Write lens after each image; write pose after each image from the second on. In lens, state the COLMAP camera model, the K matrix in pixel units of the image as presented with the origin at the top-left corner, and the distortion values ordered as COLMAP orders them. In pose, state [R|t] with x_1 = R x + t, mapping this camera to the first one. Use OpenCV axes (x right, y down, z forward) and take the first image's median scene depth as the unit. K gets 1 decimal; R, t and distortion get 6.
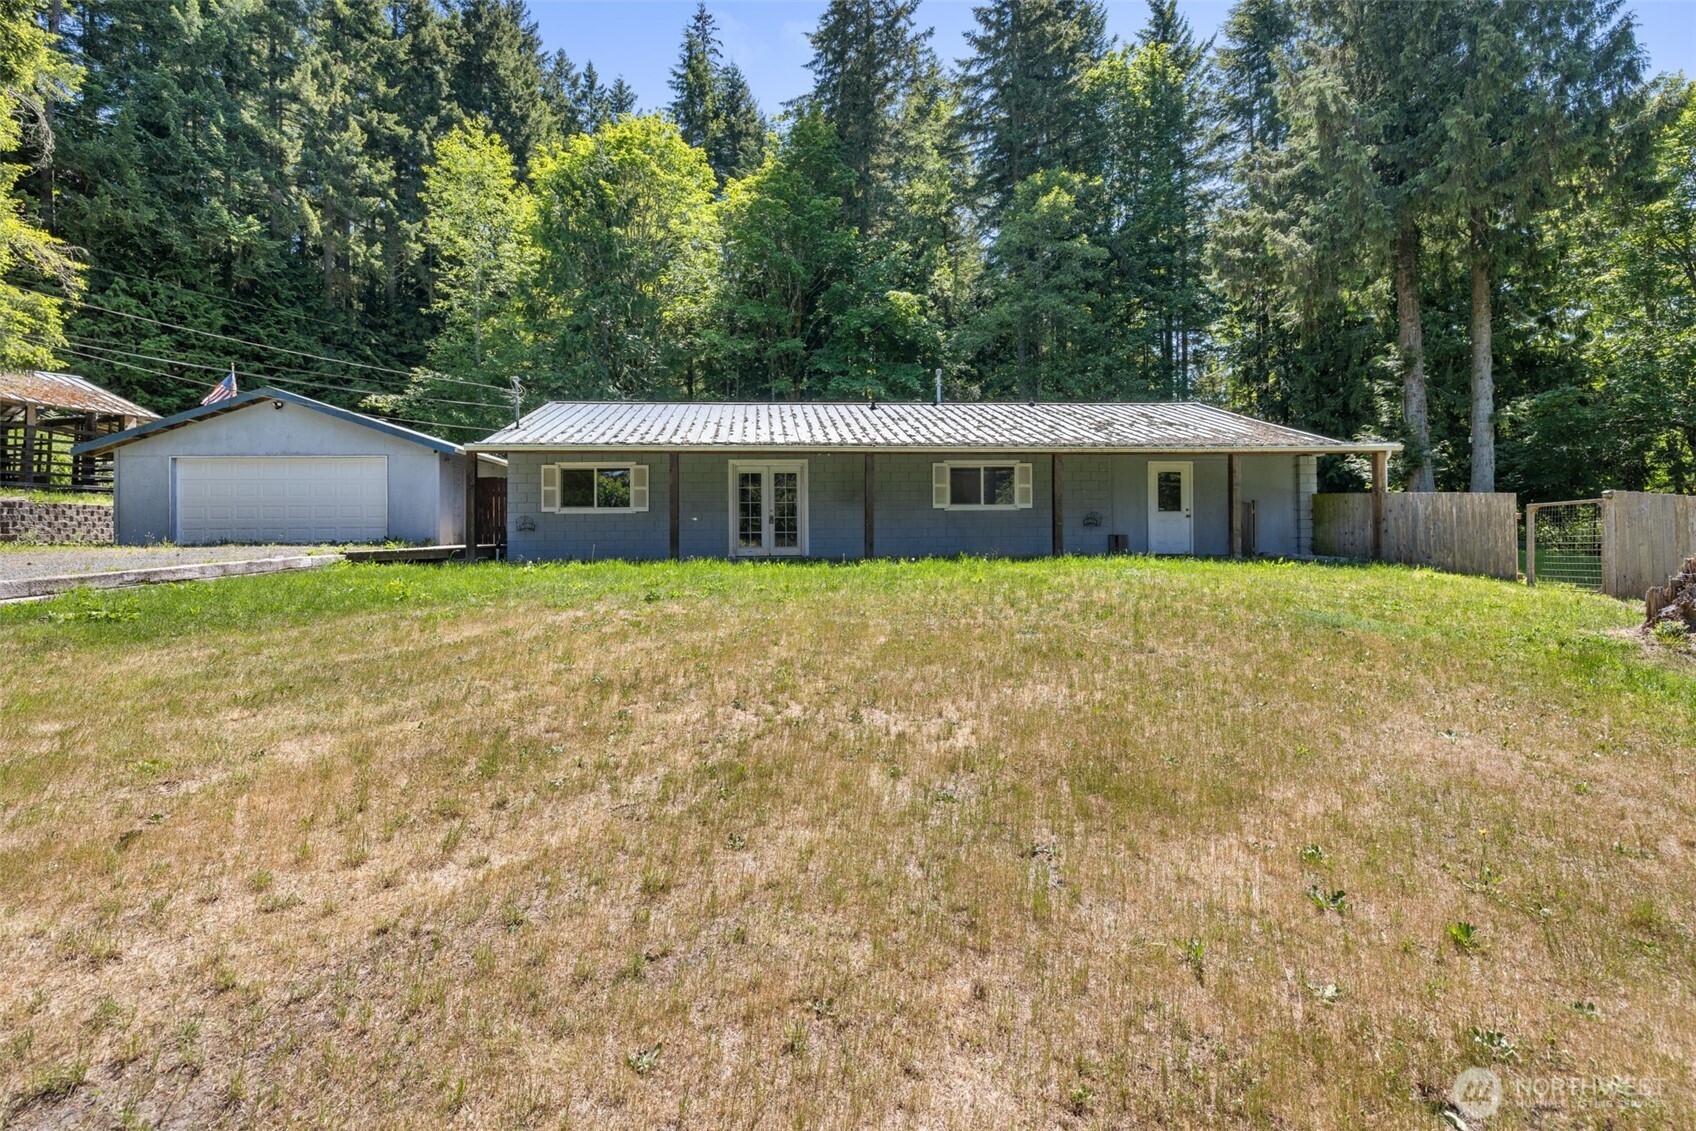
lens RADIAL K [[733.3, 0, 804.1], [0, 733.3, 535.8], [0, 0, 1]] dist [0.002470, 0.000181]
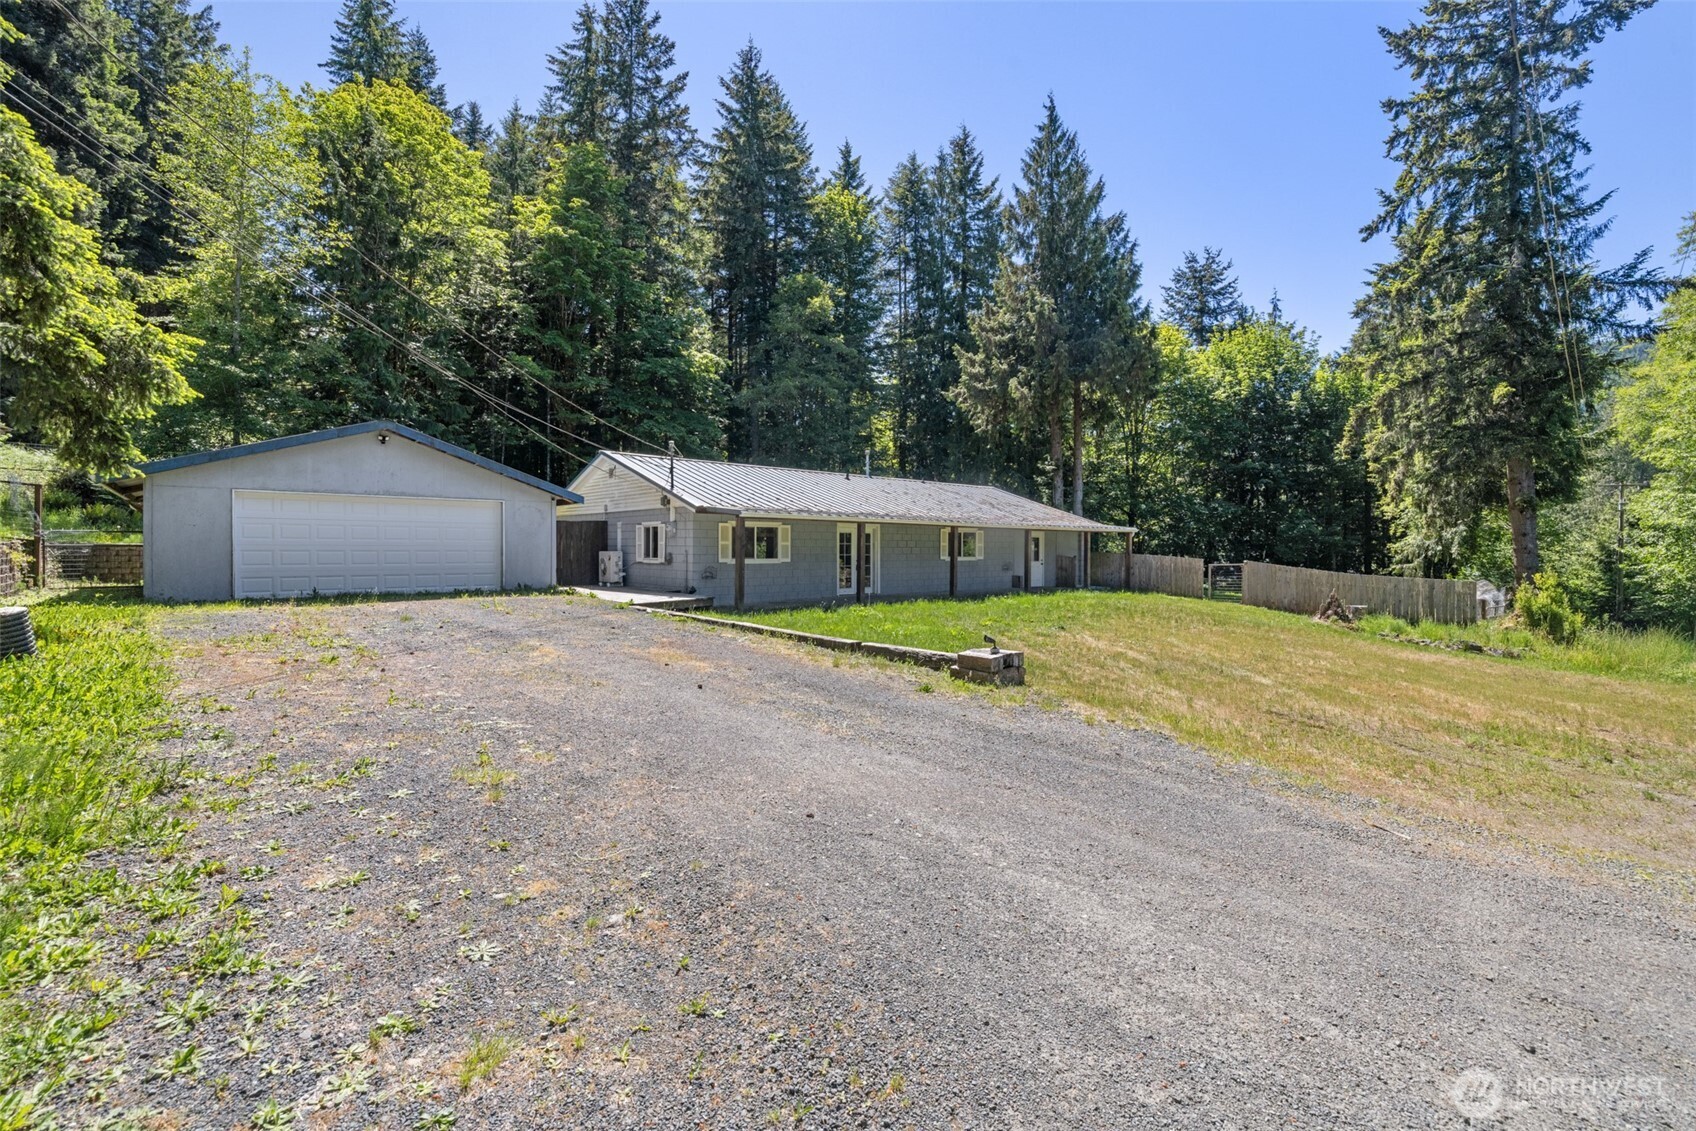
lens RADIAL K [[733.3, 0, 837.5], [0, 733.3, 552.6], [0, 0, 1]] dist [0.002470, 0.000181]
pose [[0.795345, 0.009049, 0.606089, -0.400848], [-0.006866, 0.999959, -0.005921, -0.018624], [-0.606118, 0.000548, 0.795374, -0.023224]]
